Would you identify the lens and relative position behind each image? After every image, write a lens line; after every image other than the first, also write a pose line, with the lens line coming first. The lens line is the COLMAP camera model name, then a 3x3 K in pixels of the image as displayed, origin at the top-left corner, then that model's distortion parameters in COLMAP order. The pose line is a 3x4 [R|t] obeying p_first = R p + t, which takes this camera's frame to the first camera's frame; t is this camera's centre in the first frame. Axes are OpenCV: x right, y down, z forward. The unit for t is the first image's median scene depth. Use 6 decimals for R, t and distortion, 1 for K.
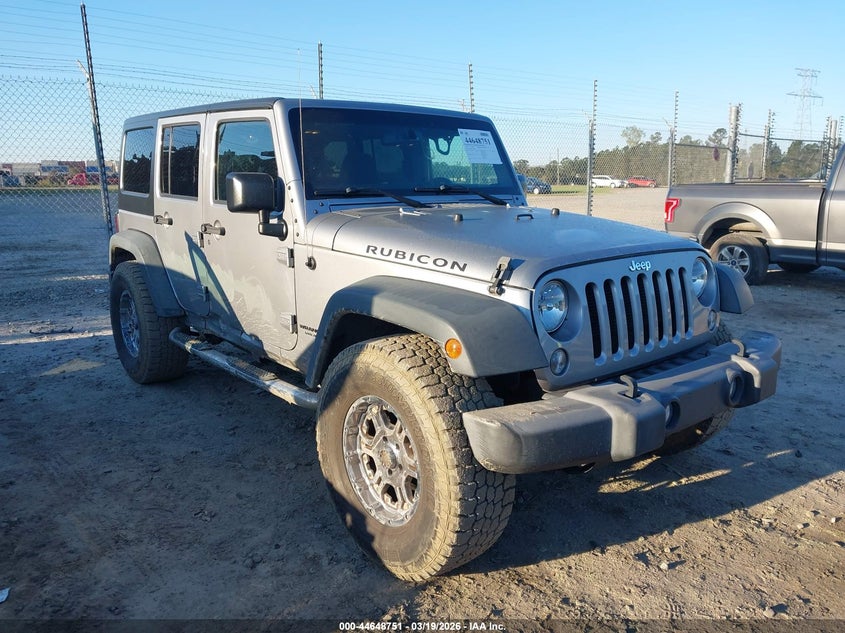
lens RADIAL K [[688.2, 0, 453.1], [0, 688.2, 297.5], [0, 0, 1]] dist [0.039599, -0.000475]
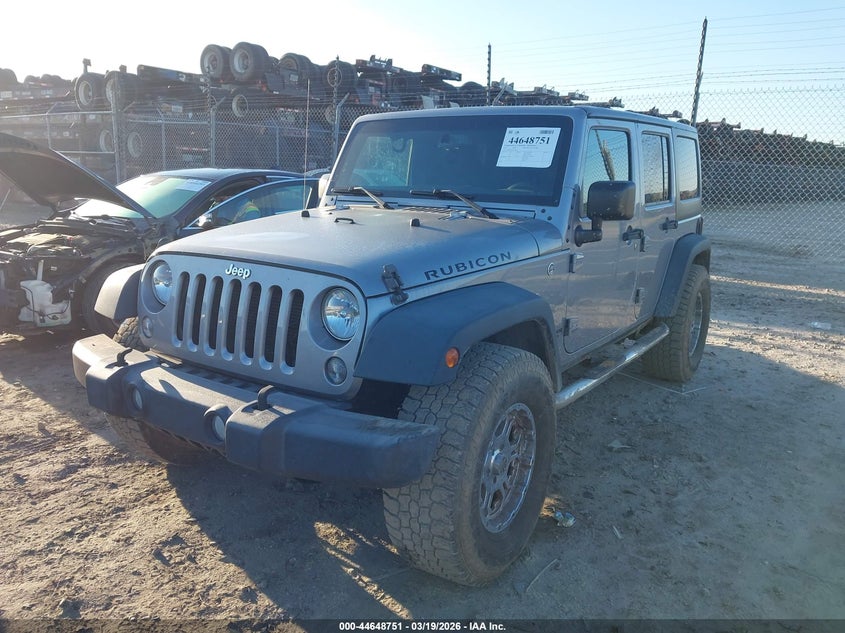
lens RADIAL K [[694.8, 0, 422.5], [0, 694.8, 316.5], [0, 0, 1]] dist [0.033555, -0.004895]
pose [[0.230663, 0.207667, -0.950615, 1.192833], [-0.195160, 0.966982, 0.163888, -0.184149], [0.953262, 0.147719, 0.263575, 0.947203]]
